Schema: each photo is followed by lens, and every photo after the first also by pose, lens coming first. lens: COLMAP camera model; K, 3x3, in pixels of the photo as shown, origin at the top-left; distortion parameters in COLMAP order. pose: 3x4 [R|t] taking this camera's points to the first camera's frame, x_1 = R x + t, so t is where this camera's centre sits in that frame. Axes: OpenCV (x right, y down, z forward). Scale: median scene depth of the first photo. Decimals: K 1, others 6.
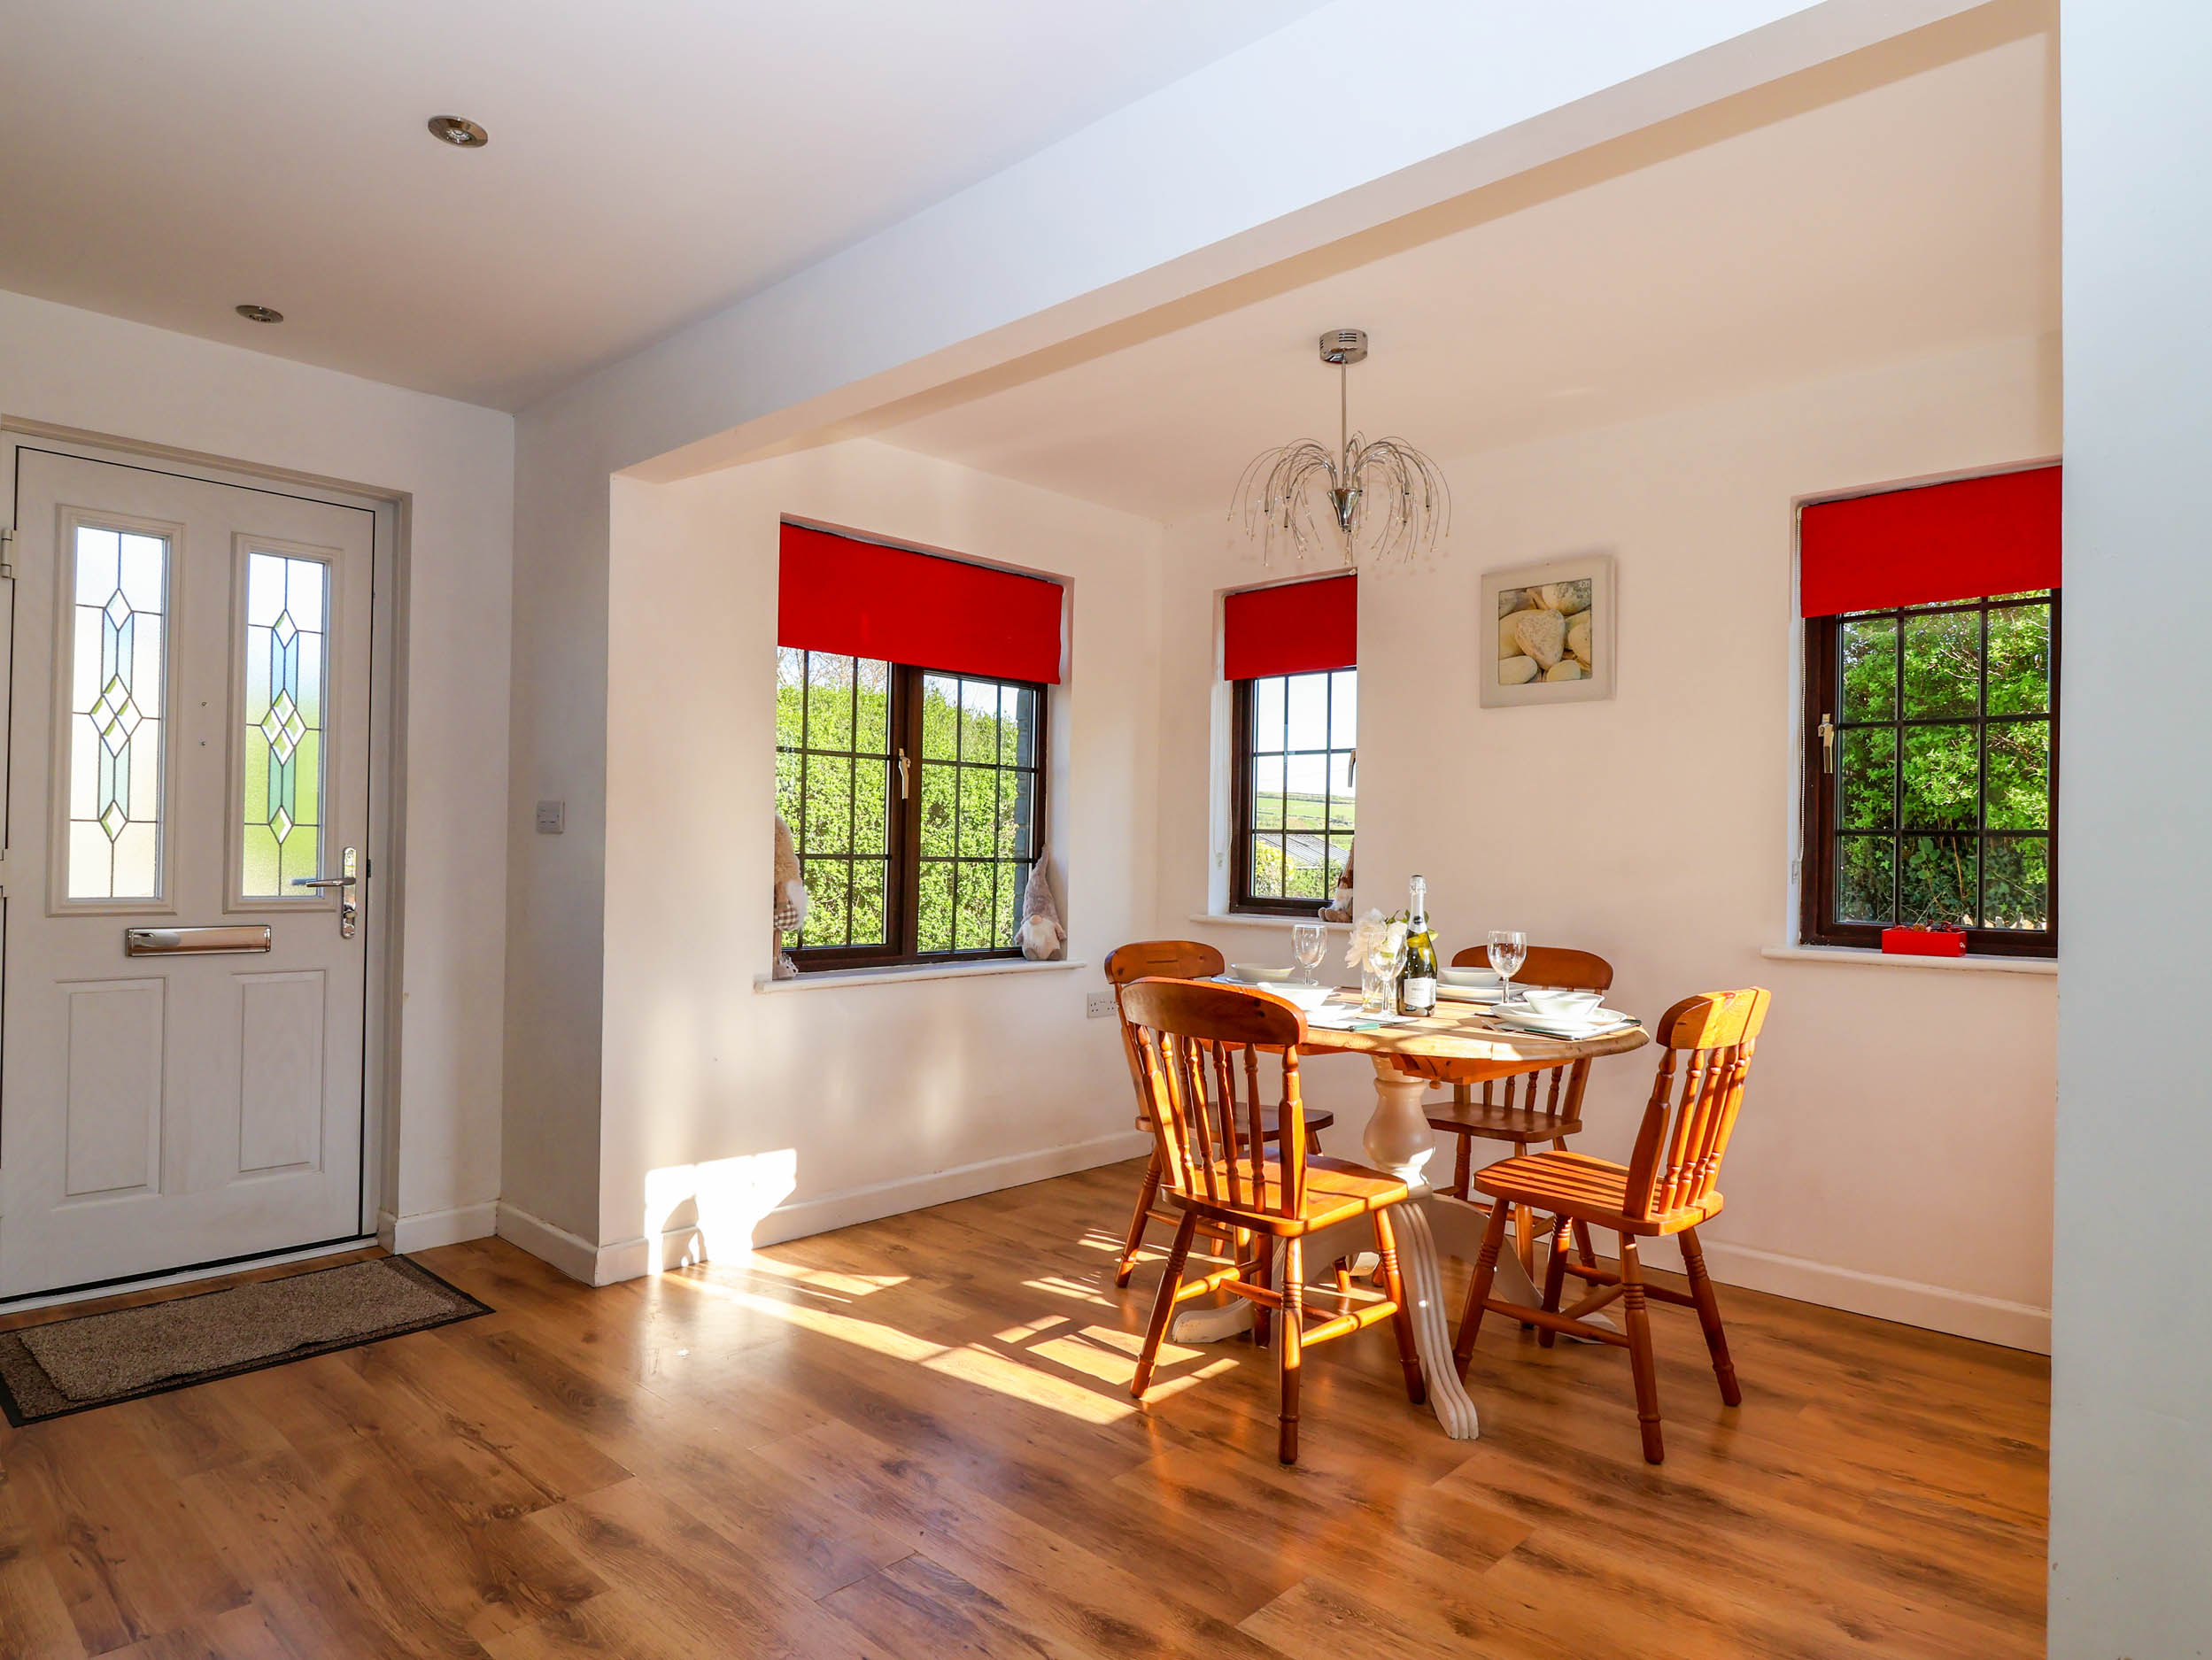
lens RADIAL K [[1311.1, 0, 1106.0], [0, 1311.1, 830.0], [0, 0, 1]] dist [-0.002137, -0.002122]
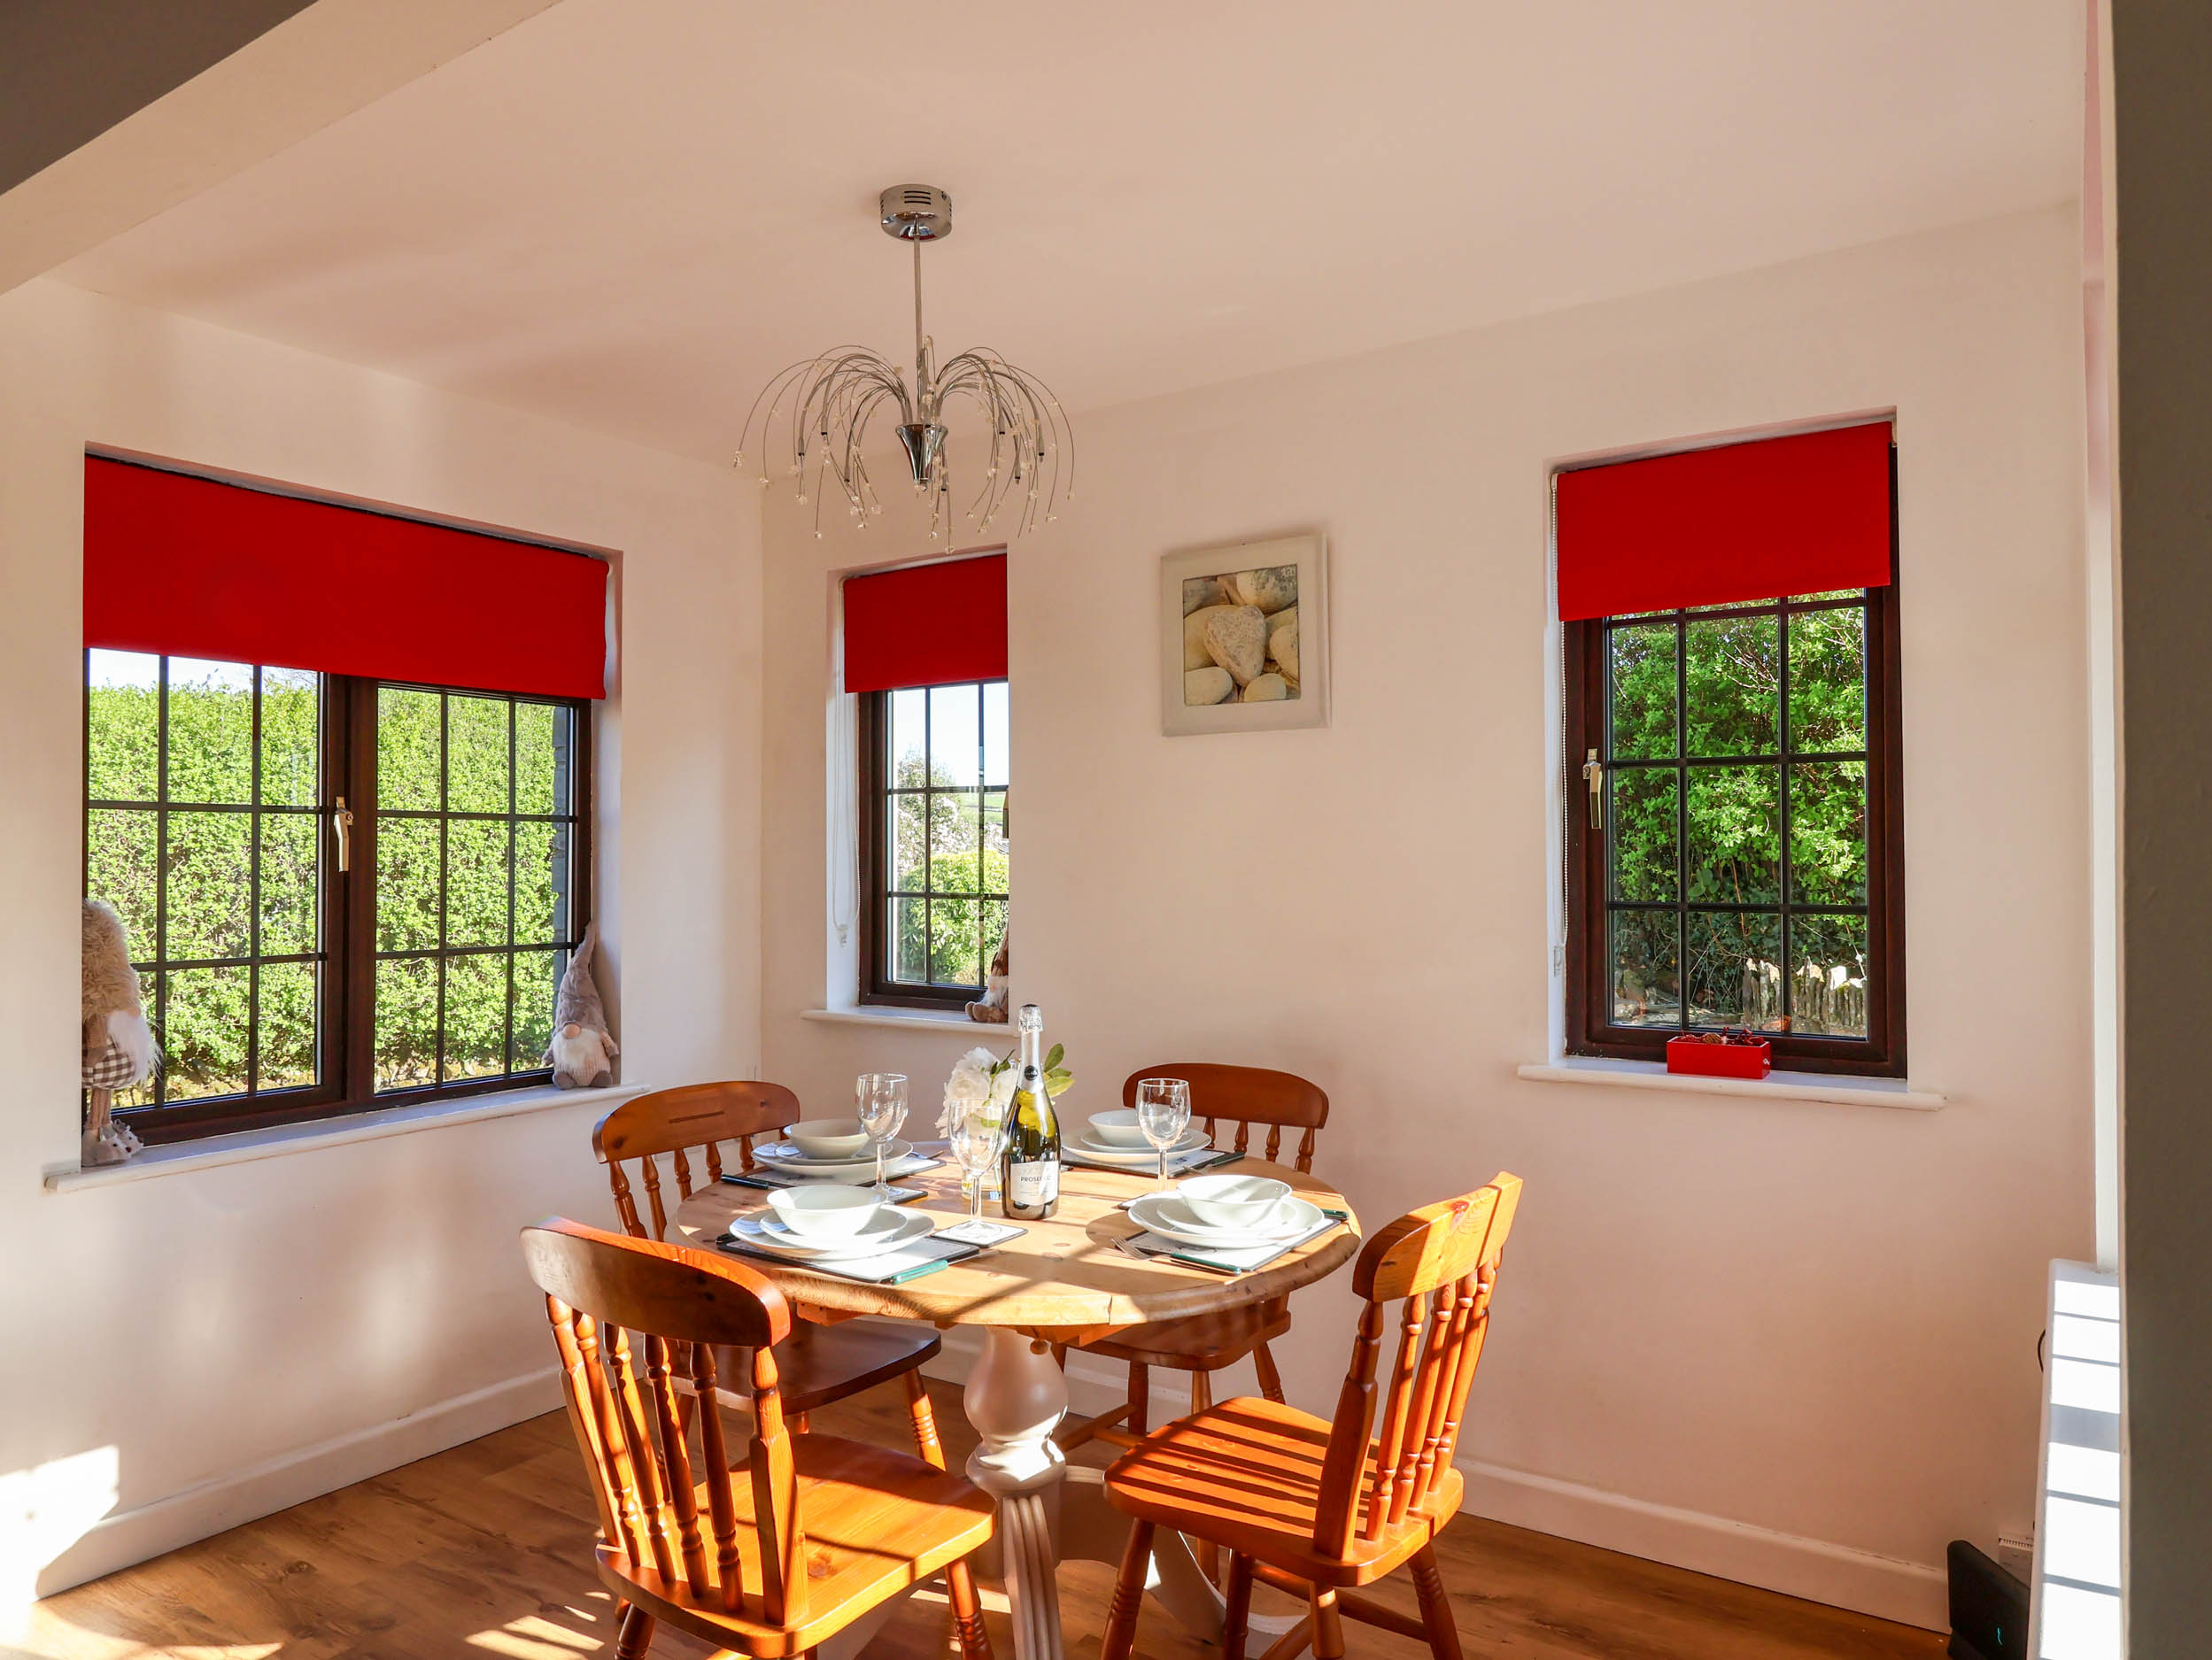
lens RADIAL K [[1477.1, 0, 1106.0], [0, 1477.1, 830.0], [0, 0, 1]] dist [-0.002700, 0.000522]
pose [[0.983780, -0.016193, 0.178649, 0.106528], [0.017315, 0.999839, -0.004722, -0.037440], [-0.178543, 0.007739, 0.983902, 0.187527]]
